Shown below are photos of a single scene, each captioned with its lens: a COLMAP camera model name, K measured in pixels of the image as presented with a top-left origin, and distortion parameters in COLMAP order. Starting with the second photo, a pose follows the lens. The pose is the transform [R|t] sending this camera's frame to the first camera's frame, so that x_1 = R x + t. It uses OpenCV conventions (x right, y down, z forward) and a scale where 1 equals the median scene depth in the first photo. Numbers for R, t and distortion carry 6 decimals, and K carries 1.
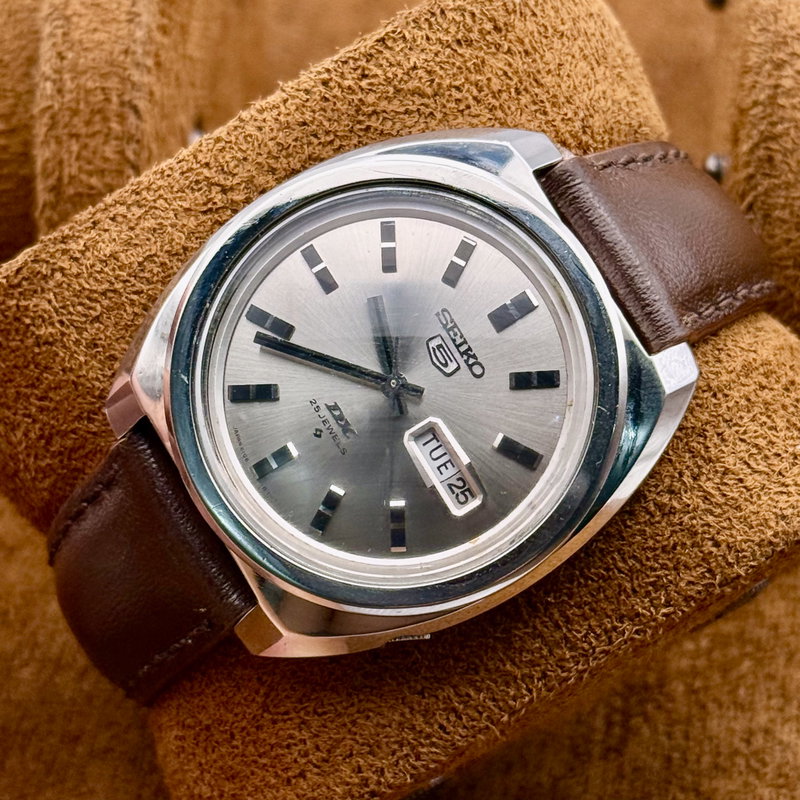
lens RADIAL K [[2583.3, 0, 400.0], [0, 2583.3, 400.0], [0, 0, 1]] dist [0.027995, 1.652572]
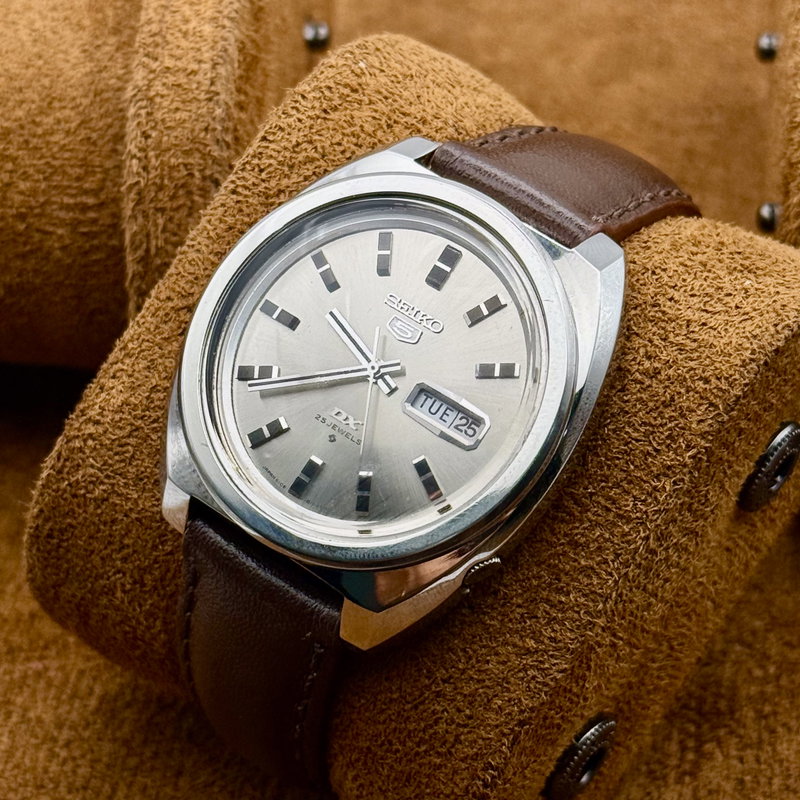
lens RADIAL K [[2583.3, 0, 400.0], [0, 2583.3, 400.0], [0, 0, 1]] dist [0.027995, 1.652572]
pose [[0.900321, -0.431953, -0.053268, 0.058656], [0.405254, 0.876652, -0.259326, 0.286422], [0.158715, 0.211890, 0.964320, -0.073278]]
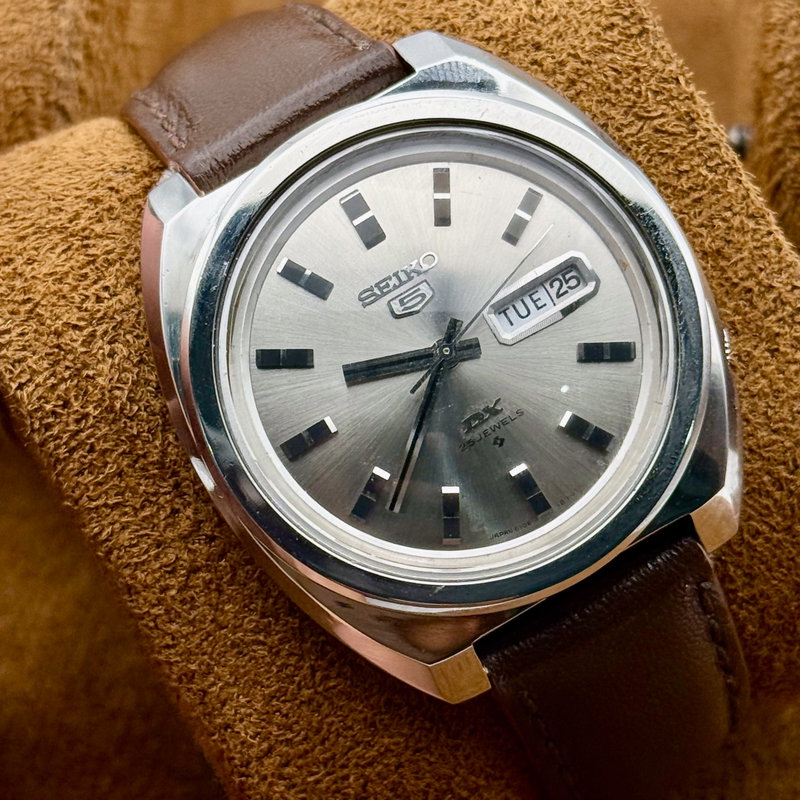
lens RADIAL K [[2583.3, 0, 400.0], [0, 2583.3, 400.0], [0, 0, 1]] dist [0.027995, 1.652572]
pose [[0.006184, -0.979428, 0.201701, -0.185427], [0.987864, 0.037289, 0.150781, -0.145538], [-0.155201, 0.198320, 0.967772, 0.149954]]
